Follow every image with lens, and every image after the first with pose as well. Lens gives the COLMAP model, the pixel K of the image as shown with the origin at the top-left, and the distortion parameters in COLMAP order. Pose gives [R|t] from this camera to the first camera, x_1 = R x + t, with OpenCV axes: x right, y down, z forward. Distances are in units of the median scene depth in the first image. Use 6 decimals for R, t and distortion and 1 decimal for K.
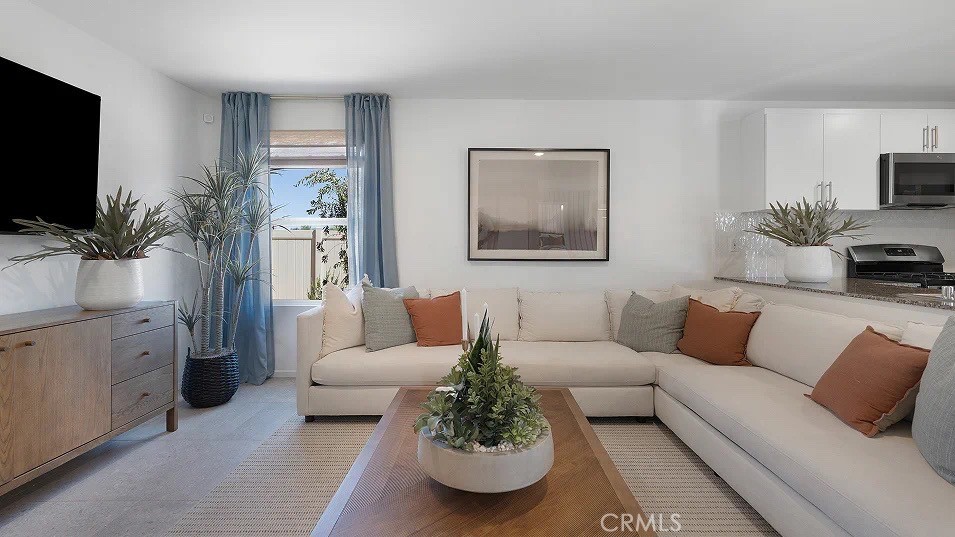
lens RADIAL K [[435.2, 0, 476.1], [0, 435.2, 245.5], [0, 0, 1]] dist [-0.001005, -0.000023]
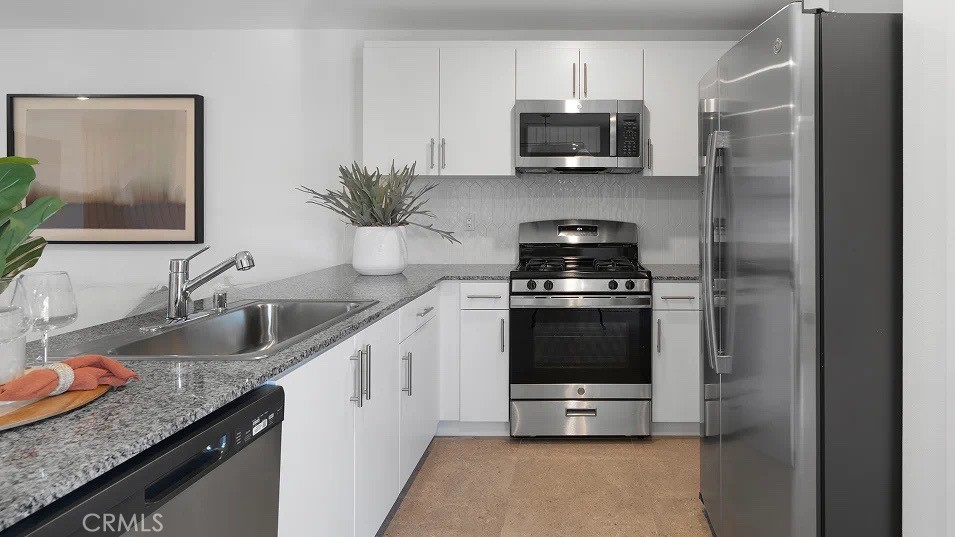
lens RADIAL K [[531.2, 0, 557.4], [0, 531.2, 209.7], [0, 0, 1]] dist [0.000259, 0.001308]
pose [[0.999995, -0.002652, -0.001979, 0.933084], [0.002658, 0.999991, 0.003241, -0.024374], [0.001970, -0.003246, 0.999993, 0.082676]]
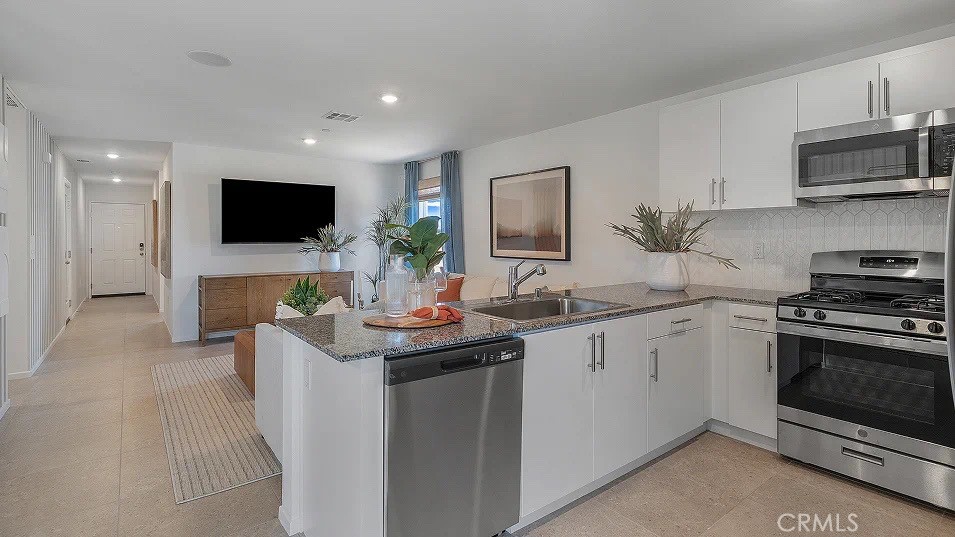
lens RADIAL K [[435.2, 0, 476.1], [0, 435.2, 245.5], [0, 0, 1]] dist [-0.001005, -0.000023]
pose [[0.617809, 0.007988, -0.786287, 1.085197], [0.004129, 0.999902, 0.013403, -0.023607], [0.786317, -0.011527, 0.617716, 0.078347]]
